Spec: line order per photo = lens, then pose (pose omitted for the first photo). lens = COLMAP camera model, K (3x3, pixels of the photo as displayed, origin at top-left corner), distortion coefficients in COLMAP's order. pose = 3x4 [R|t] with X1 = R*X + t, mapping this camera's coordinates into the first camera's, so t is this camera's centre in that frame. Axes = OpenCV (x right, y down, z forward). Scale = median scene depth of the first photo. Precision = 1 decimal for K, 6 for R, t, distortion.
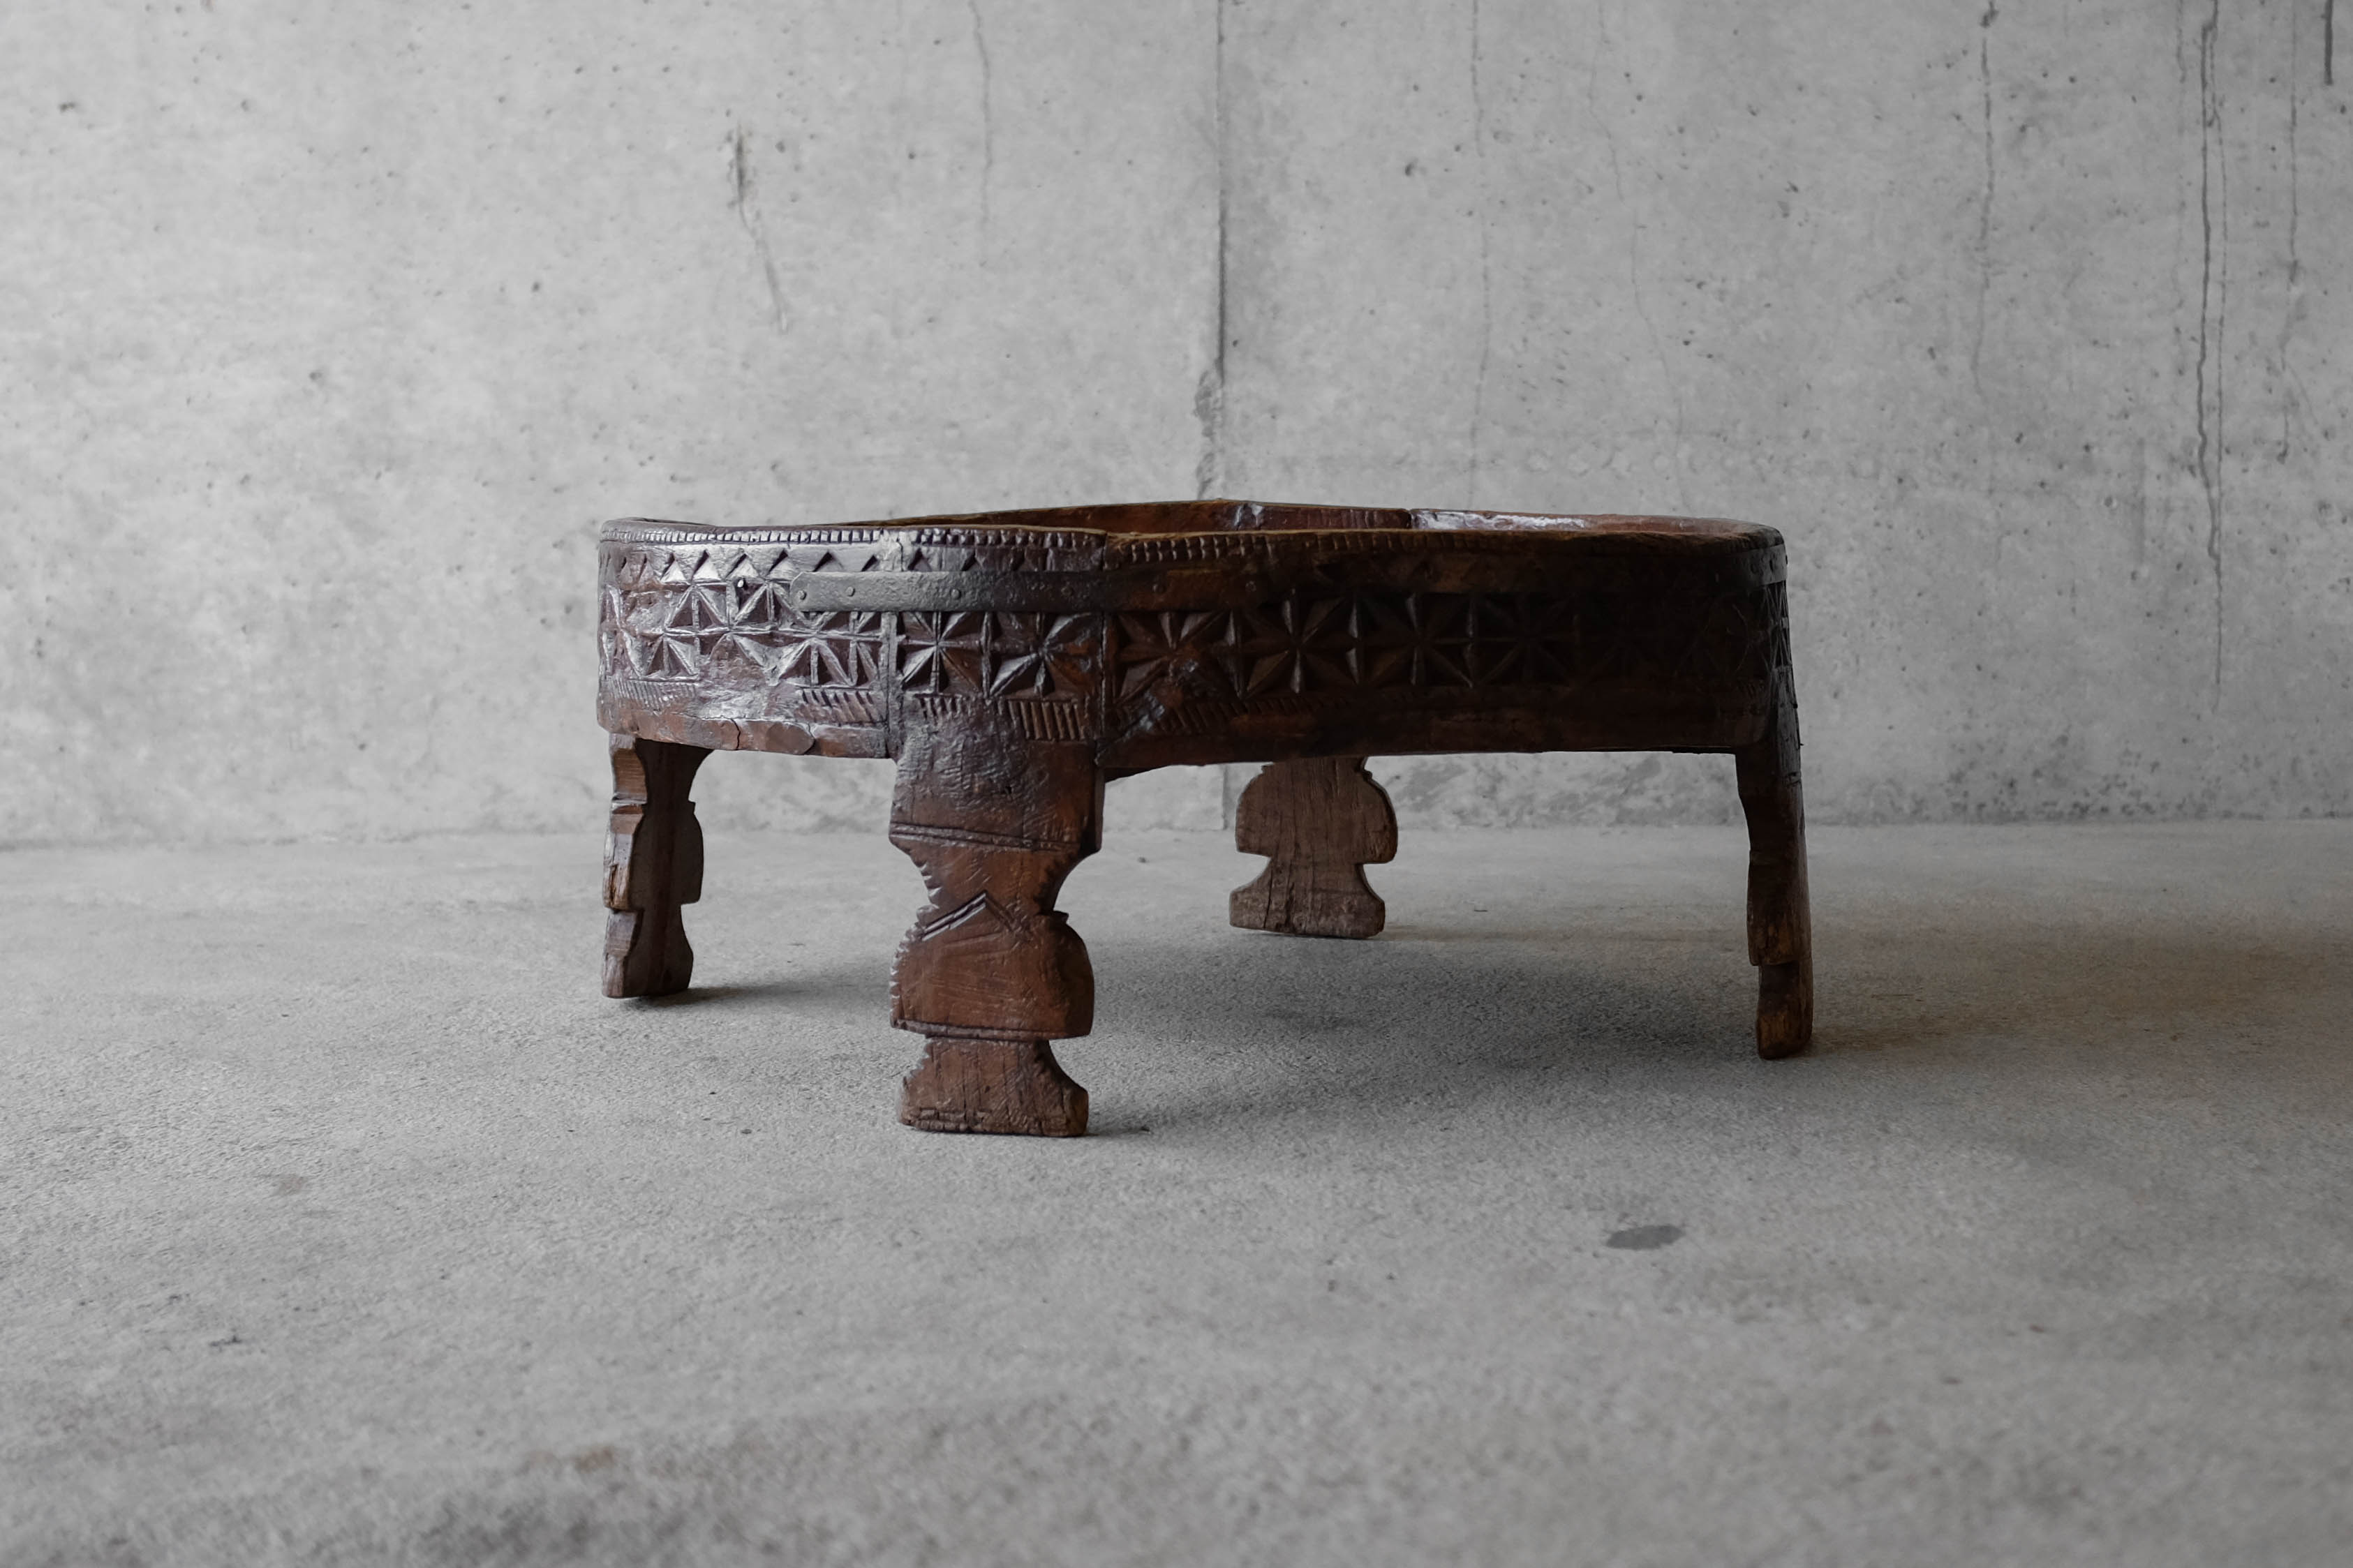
lens RADIAL K [[3467.6, 0, 1257.2], [0, 3467.6, 725.7], [0, 0, 1]] dist [-0.104625, 0.099179]
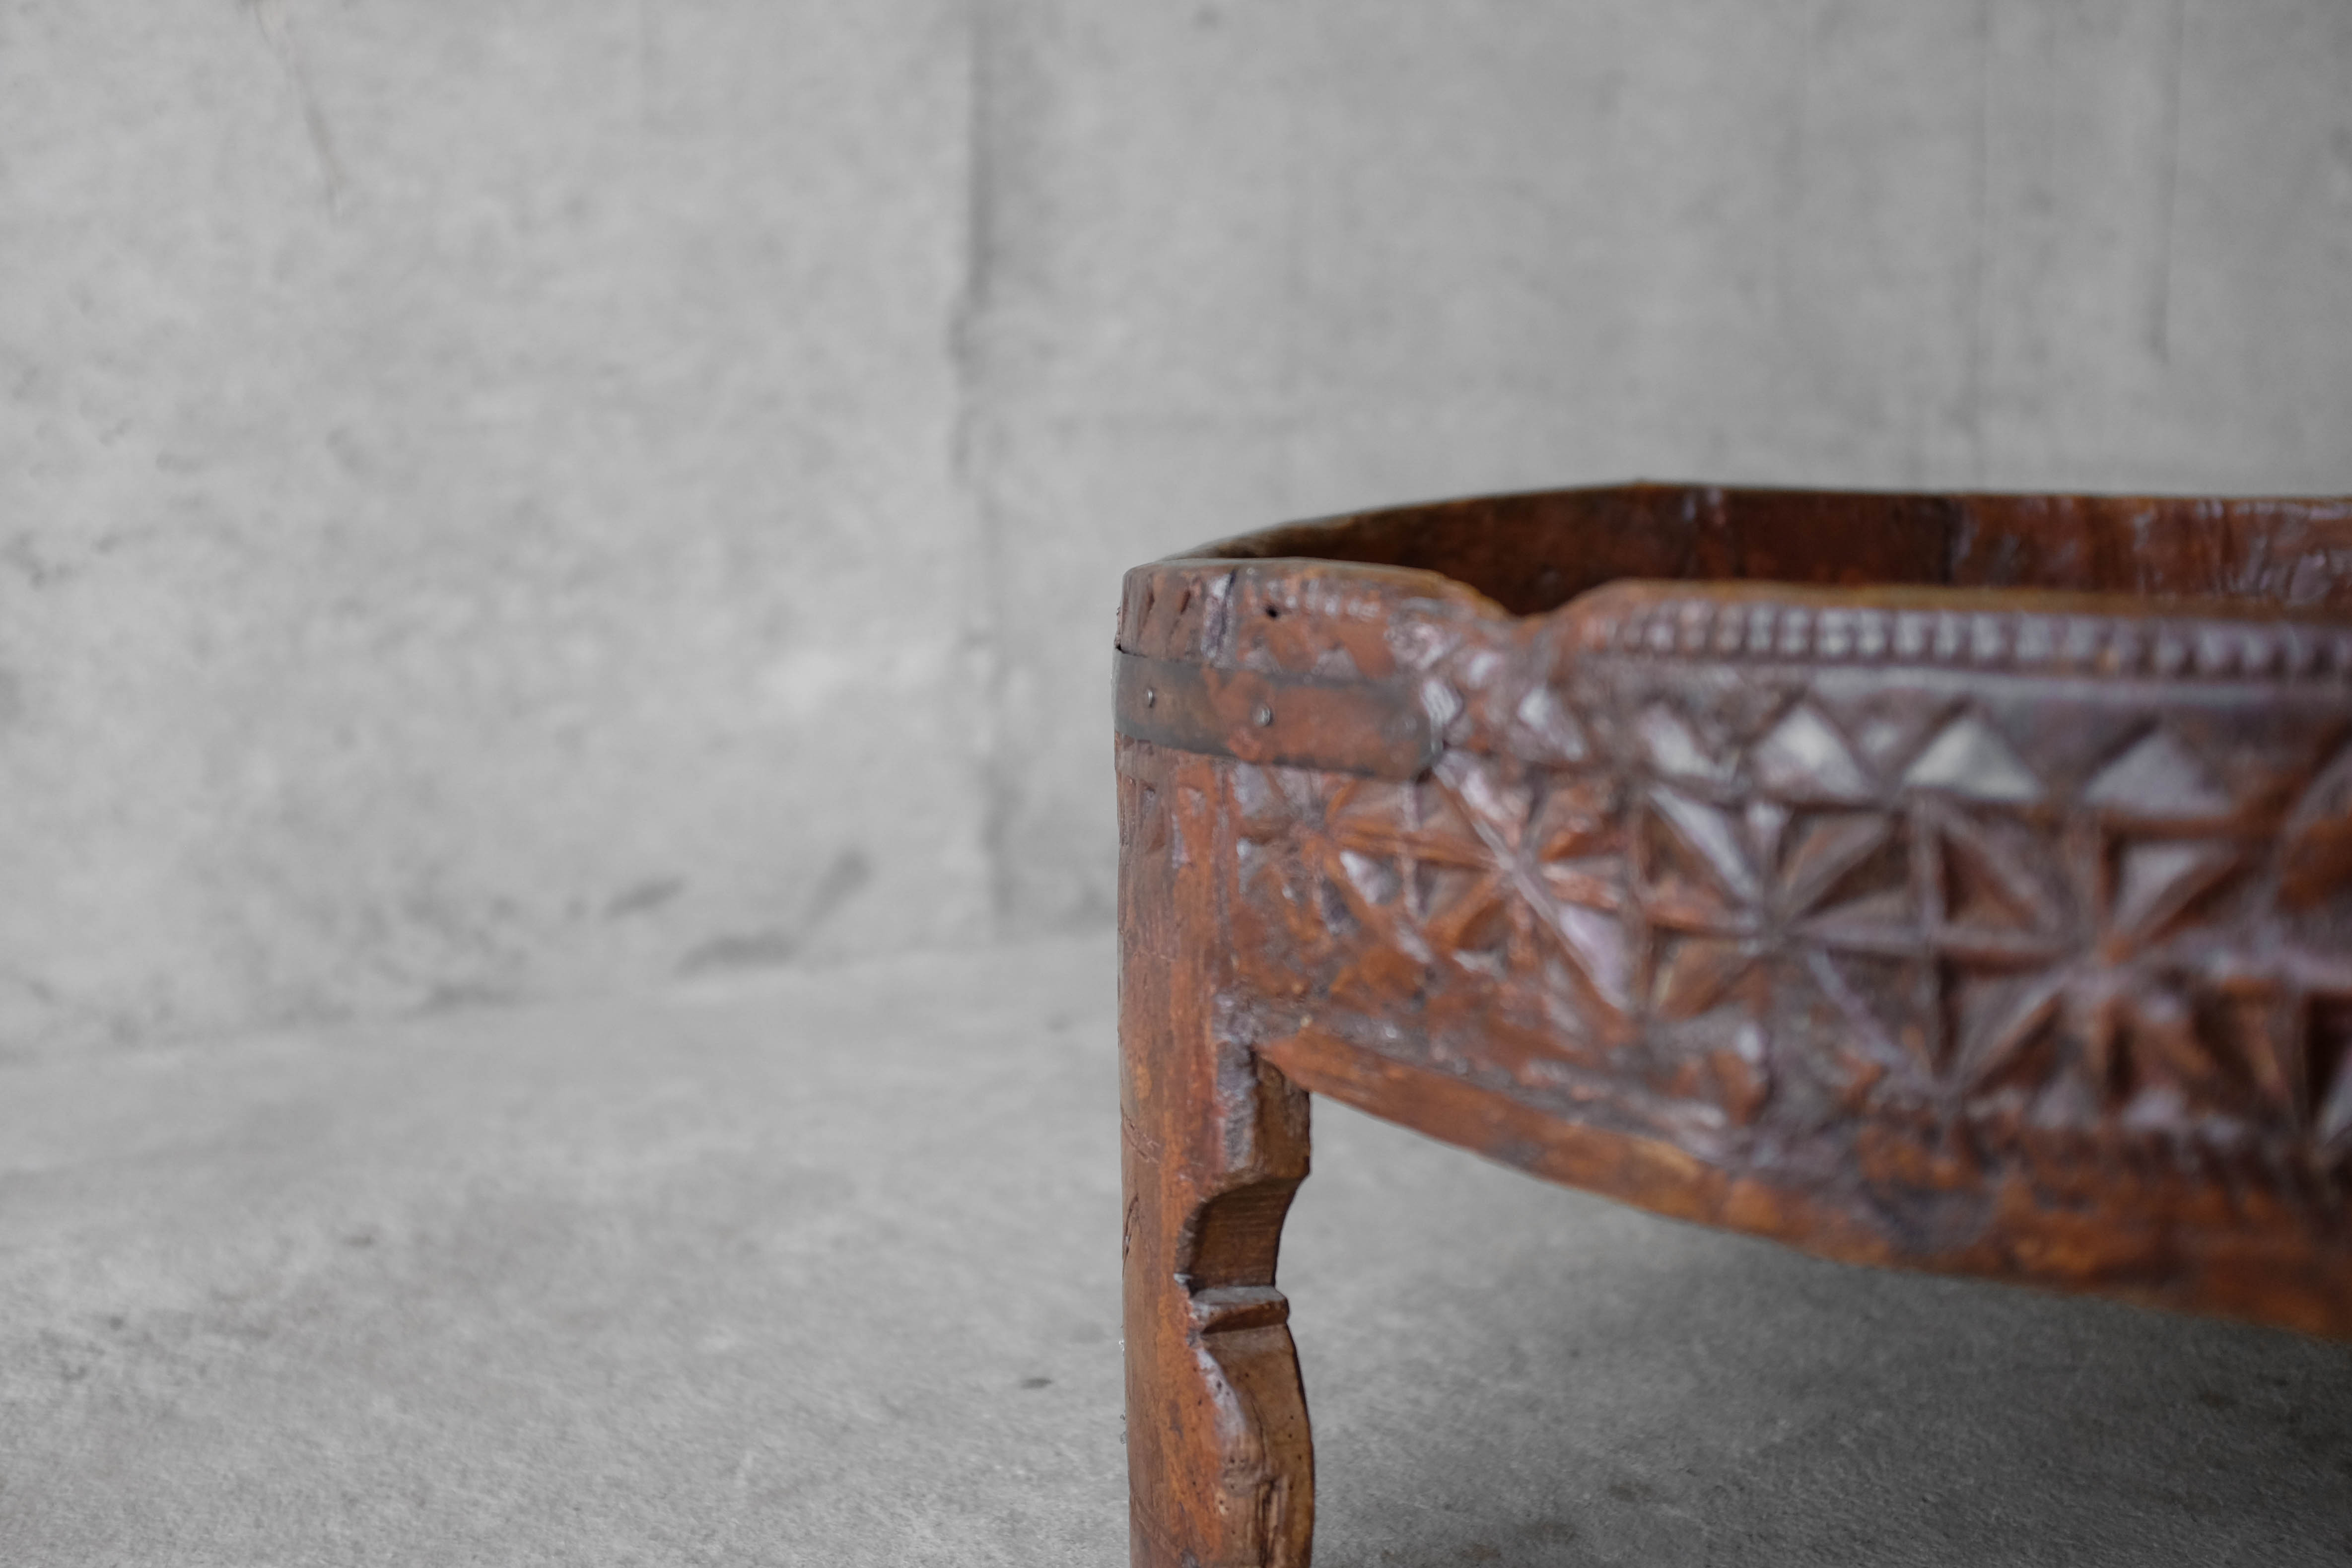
lens RADIAL K [[2501.1, 0, 1182.2], [0, 2501.1, 767.0], [0, 0, 1]] dist [-0.185603, 0.388977]
pose [[0.874459, -0.074259, 0.479382, -0.222250], [0.048213, 0.996625, 0.066436, -0.038372], [-0.482698, -0.034984, 0.875088, 0.539691]]
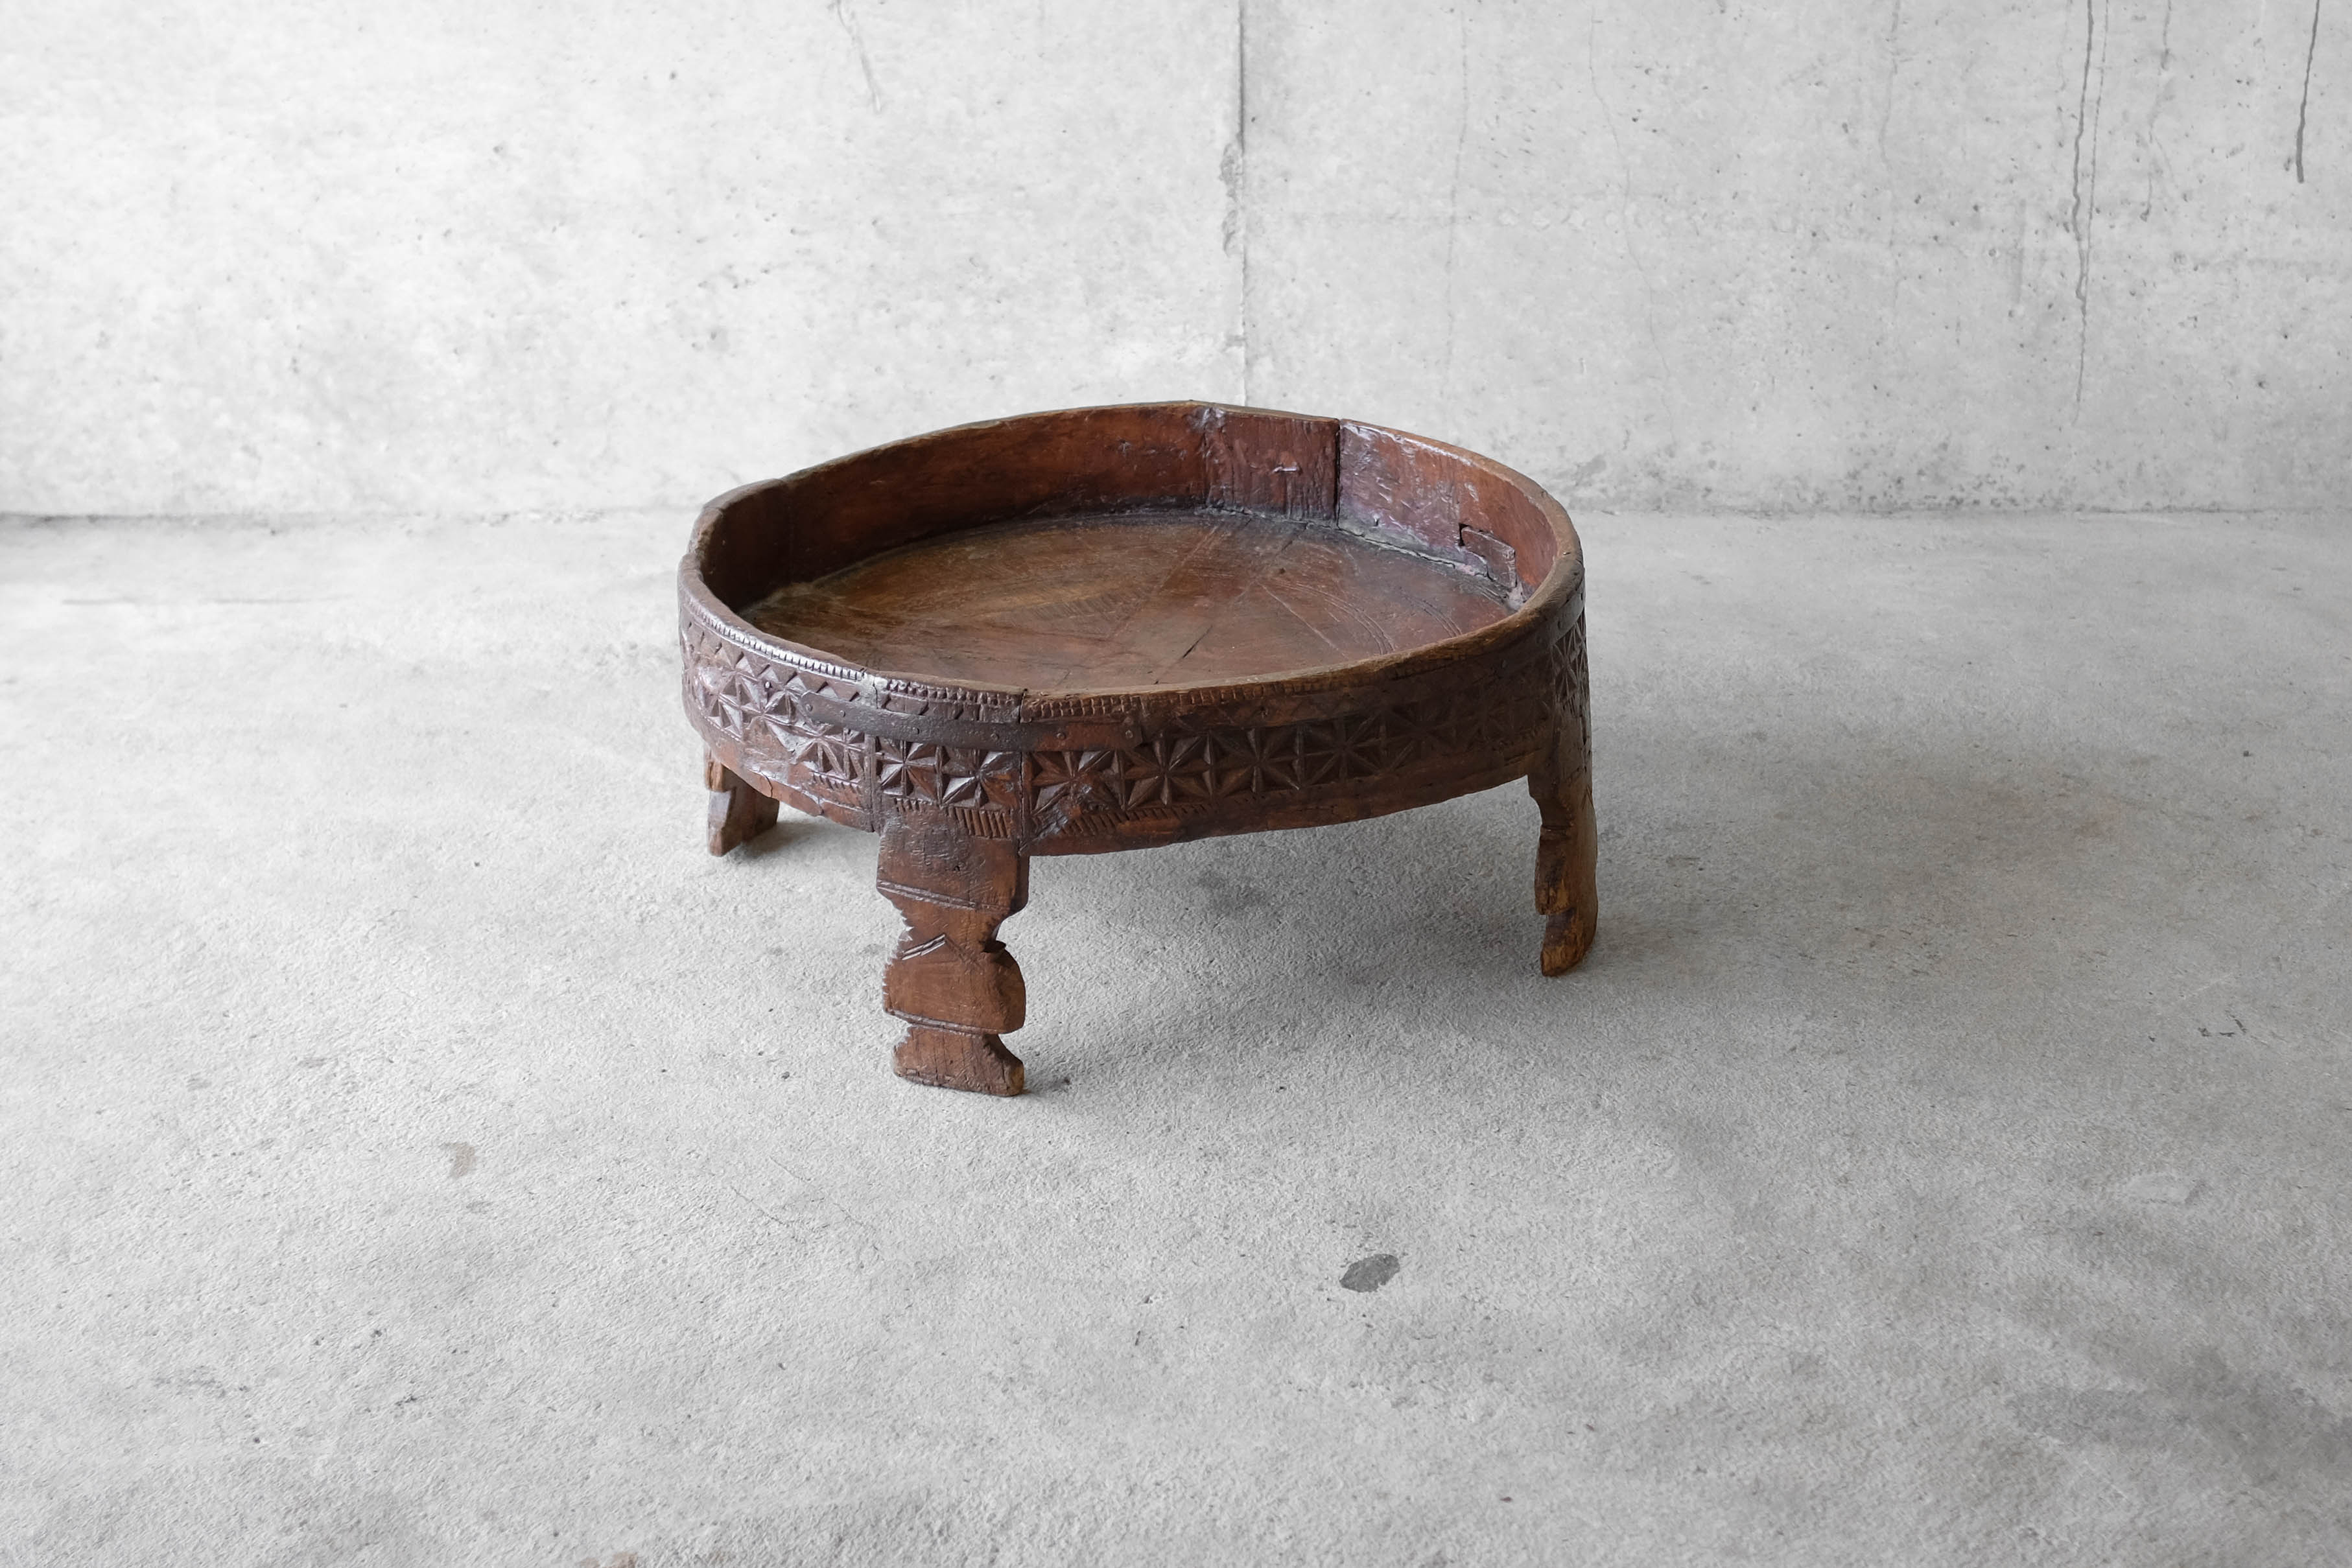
lens RADIAL K [[3210.2, 0, 1246.4], [0, 3210.2, 684.9], [0, 0, 1]] dist [-0.104622, 0.103266]
pose [[0.996898, 0.017778, -0.076670, 0.079387], [0.004379, 0.960114, 0.279575, -0.232151], [0.078582, -0.279044, 0.957058, -0.109646]]
